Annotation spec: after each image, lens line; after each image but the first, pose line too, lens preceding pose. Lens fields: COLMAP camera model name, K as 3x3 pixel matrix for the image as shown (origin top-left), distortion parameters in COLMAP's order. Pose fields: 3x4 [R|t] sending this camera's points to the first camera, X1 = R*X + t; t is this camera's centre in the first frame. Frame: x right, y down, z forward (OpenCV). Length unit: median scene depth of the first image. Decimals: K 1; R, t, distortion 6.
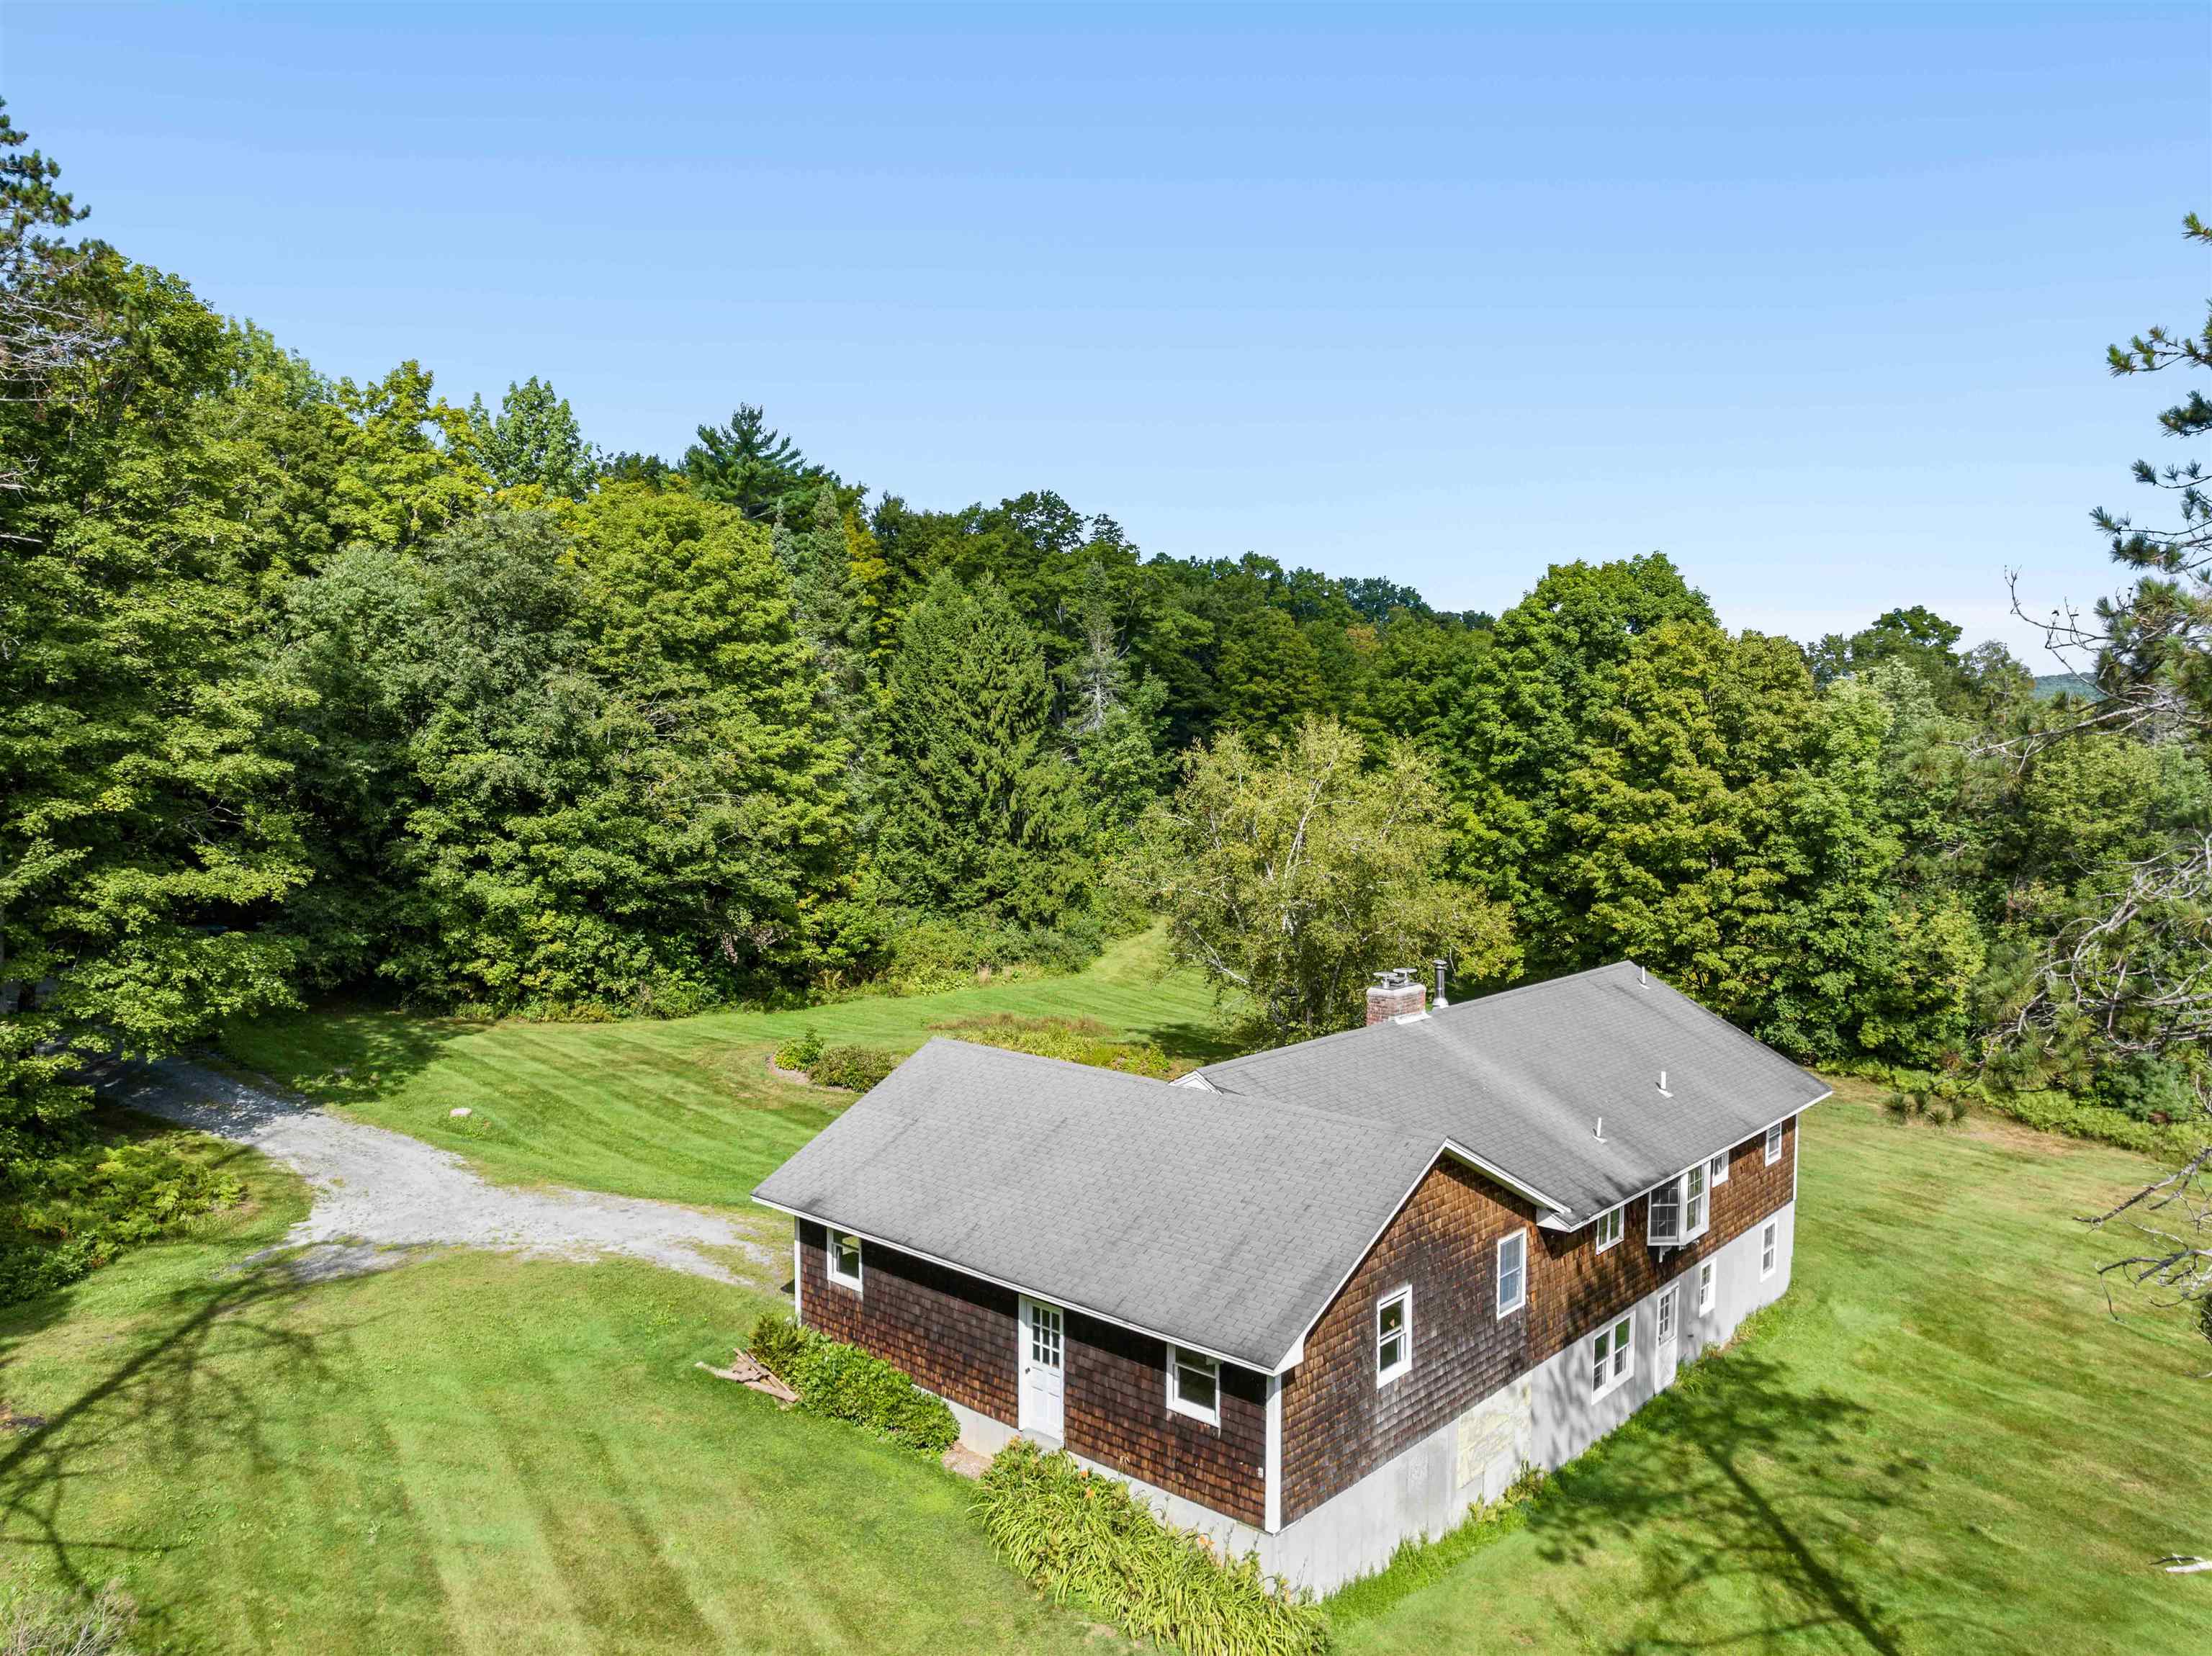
lens RADIAL K [[1571.4, 0, 1106.0], [0, 1571.4, 828.0], [0, 0, 1]] dist [-0.046485, -0.002035]
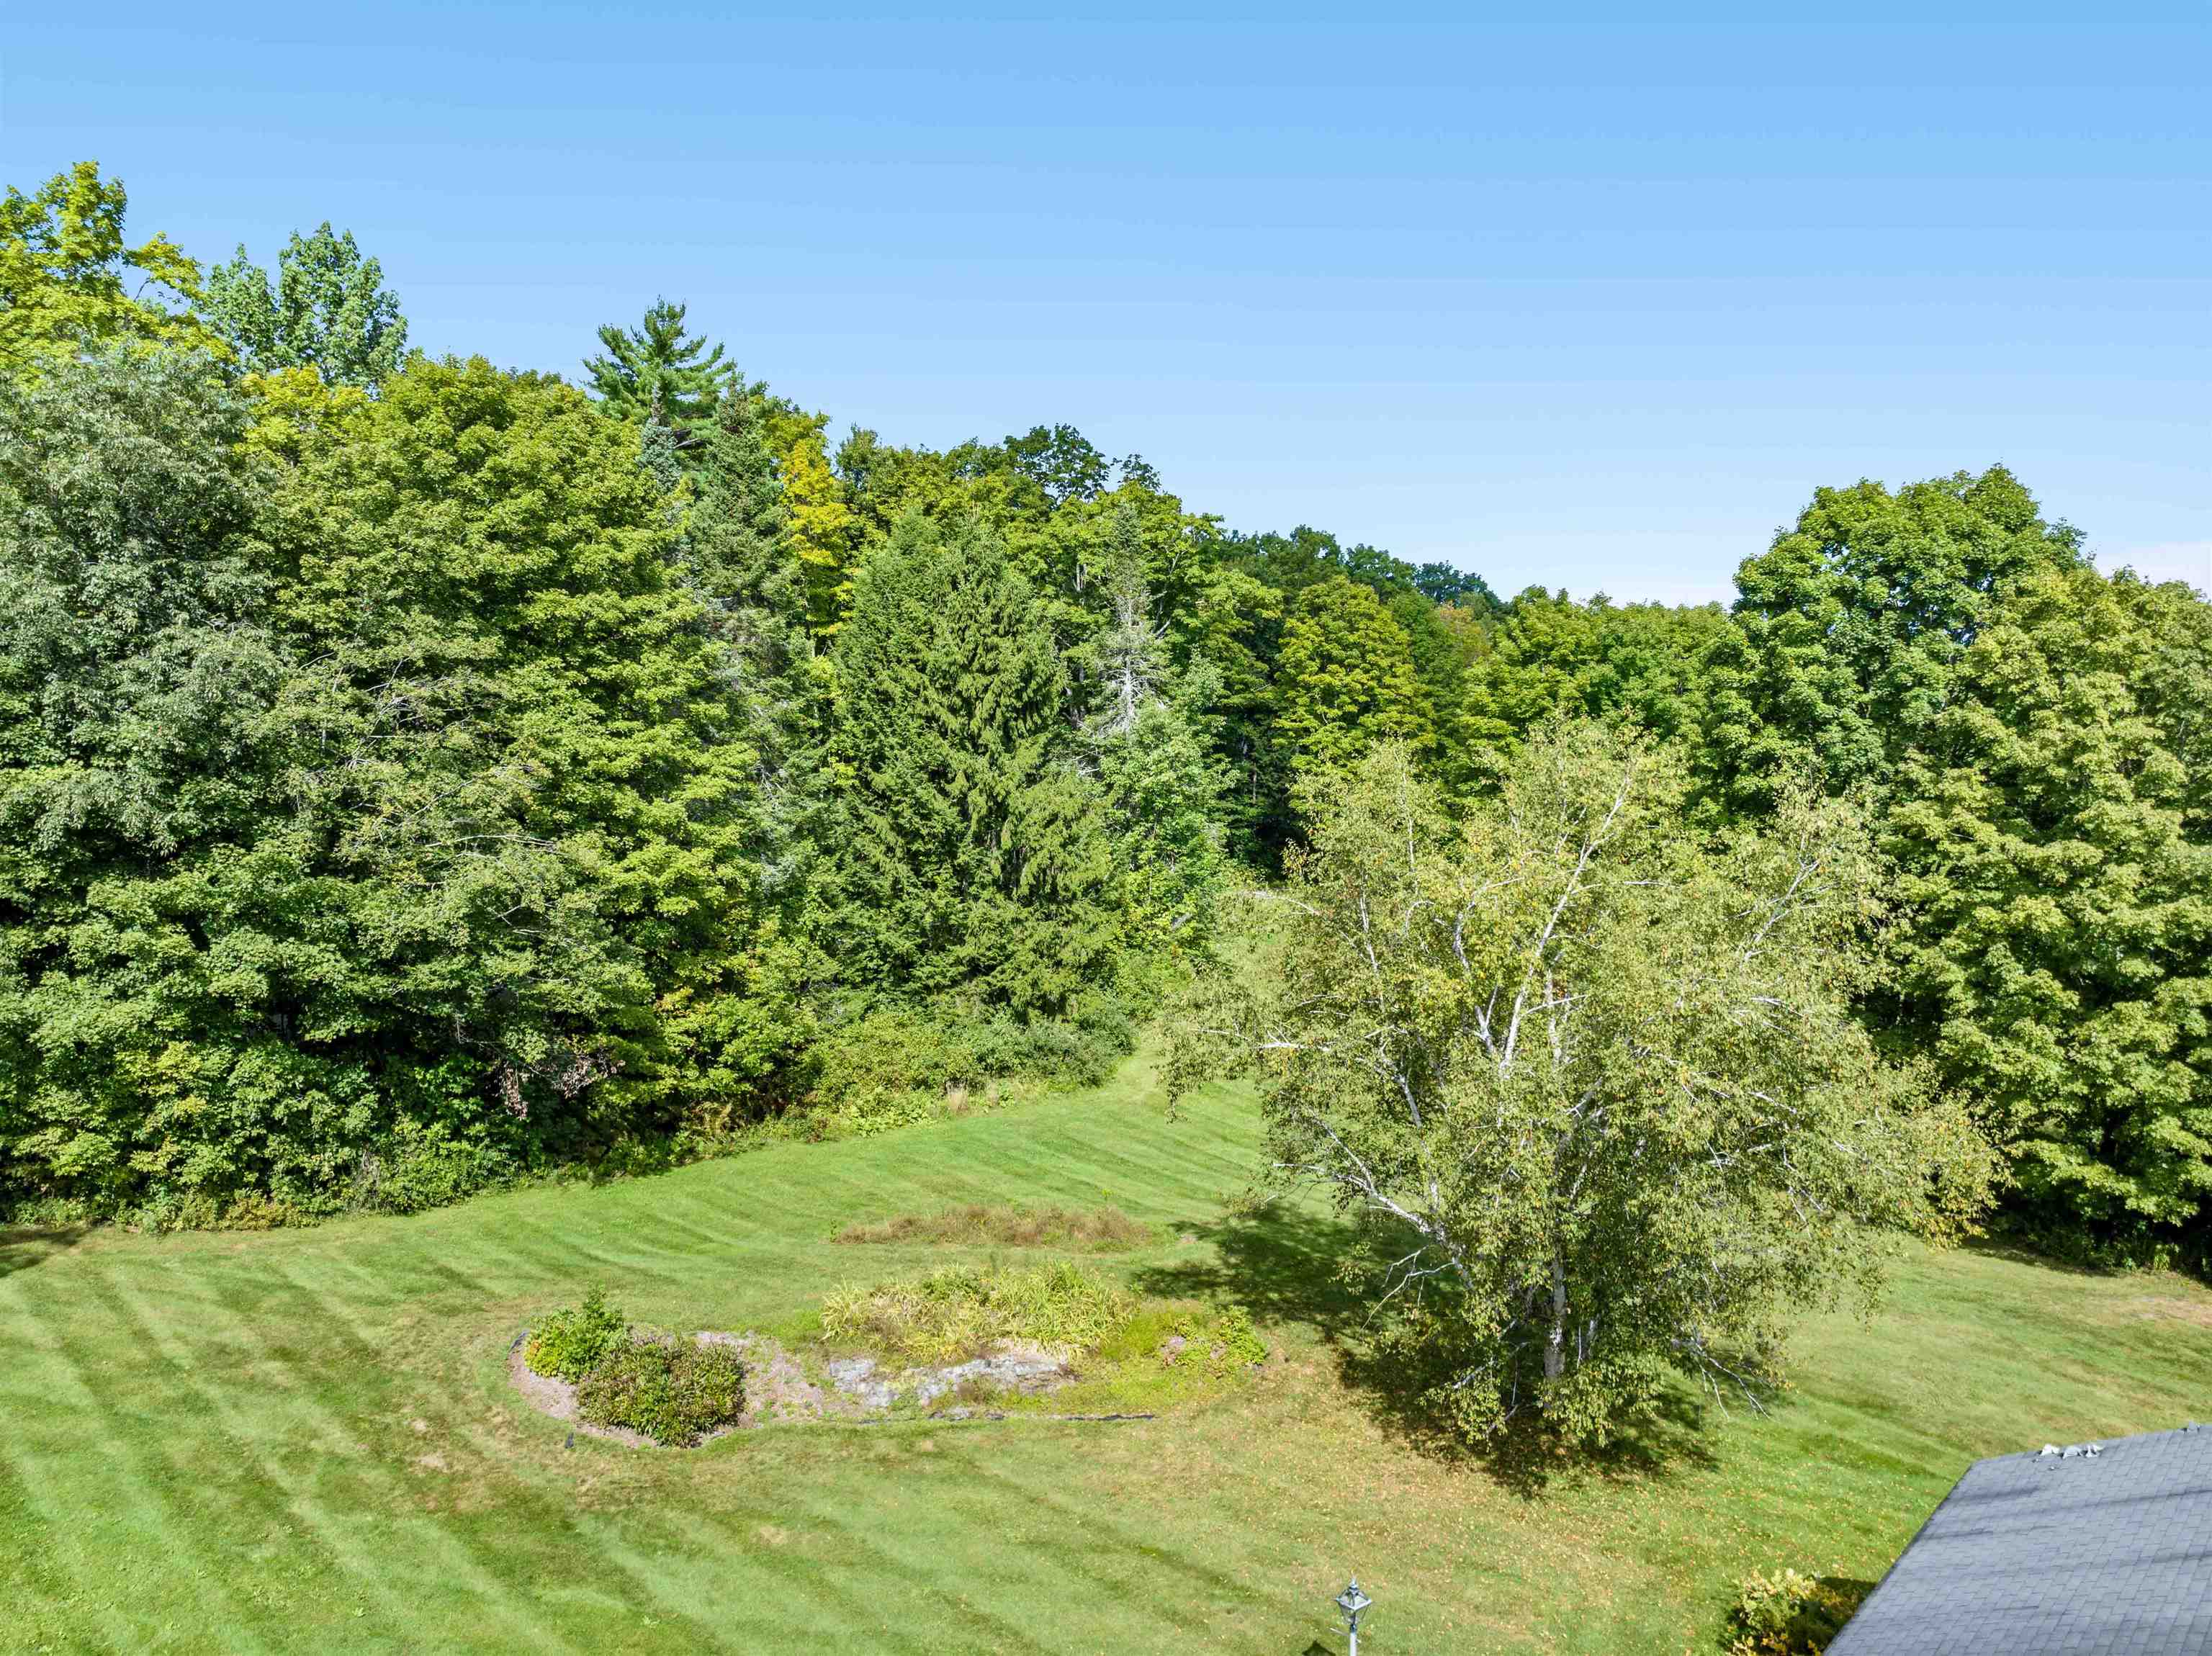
lens RADIAL K [[1571.4, 0, 1106.0], [0, 1571.4, 828.0], [0, 0, 1]] dist [-0.046485, -0.002035]
pose [[0.999884, 0.008175, -0.012869, -0.007293], [-0.008191, 0.999966, -0.001157, -0.022820], [0.012859, 0.001262, 0.999917, 0.361072]]
